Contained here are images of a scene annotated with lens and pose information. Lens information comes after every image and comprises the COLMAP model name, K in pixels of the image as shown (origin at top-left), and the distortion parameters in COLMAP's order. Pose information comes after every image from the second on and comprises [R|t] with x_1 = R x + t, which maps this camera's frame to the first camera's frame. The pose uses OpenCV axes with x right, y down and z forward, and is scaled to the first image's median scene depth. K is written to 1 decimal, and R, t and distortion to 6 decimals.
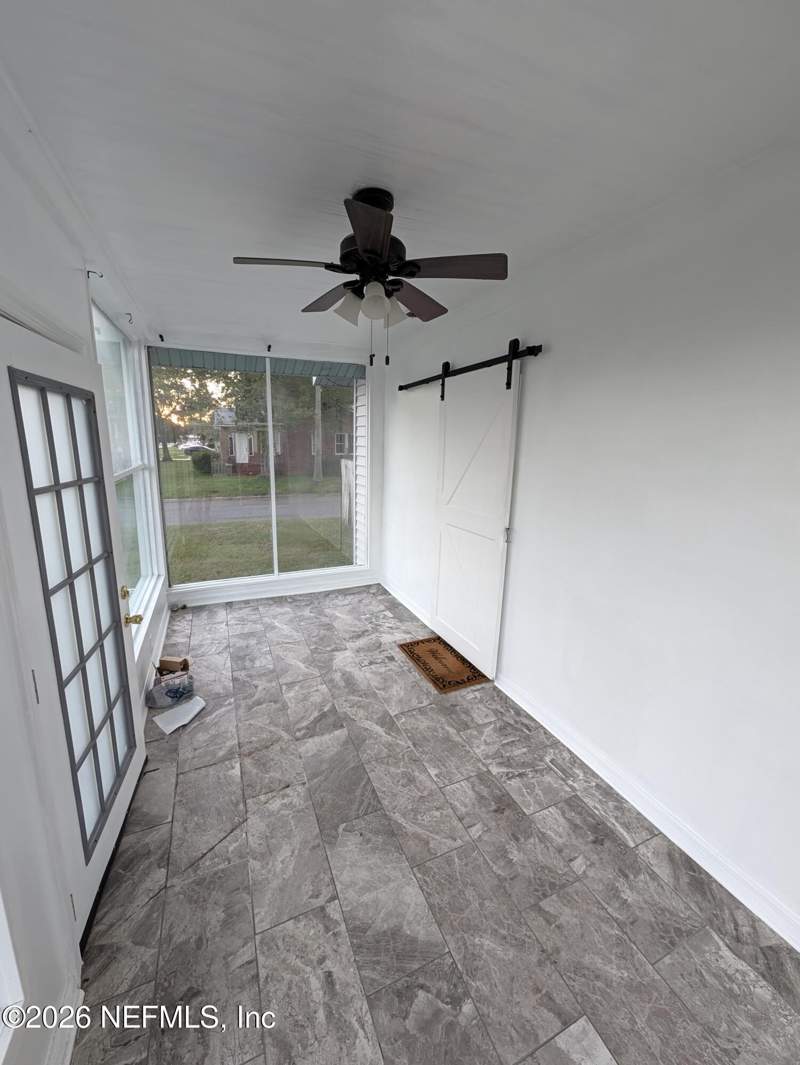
lens RADIAL K [[412.2, 0, 395.9], [0, 412.2, 530.8], [0, 0, 1]] dist [-0.000492, 0.000211]
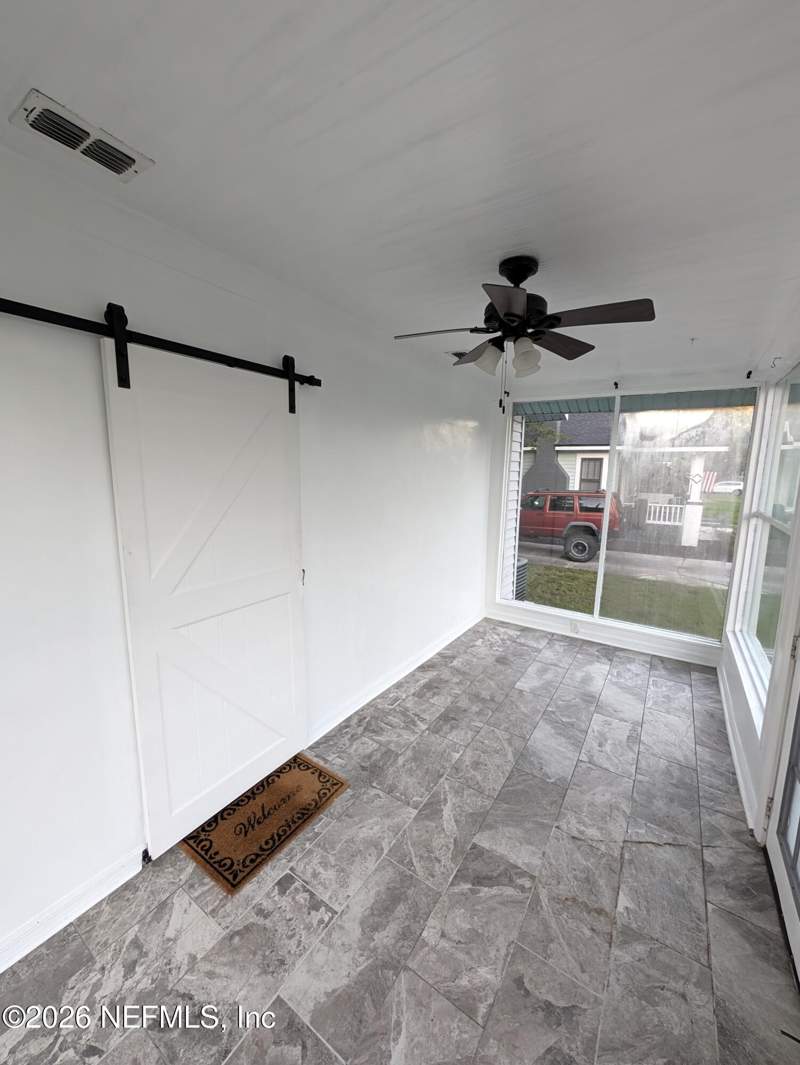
lens RADIAL K [[412.2, 0, 395.9], [0, 412.2, 530.8], [0, 0, 1]] dist [-0.000492, 0.000211]
pose [[-0.535353, -0.152078, 0.830824, -0.615565], [0.152172, 0.950194, 0.271982, -0.325176], [-0.830807, 0.272034, -0.485548, 1.363147]]
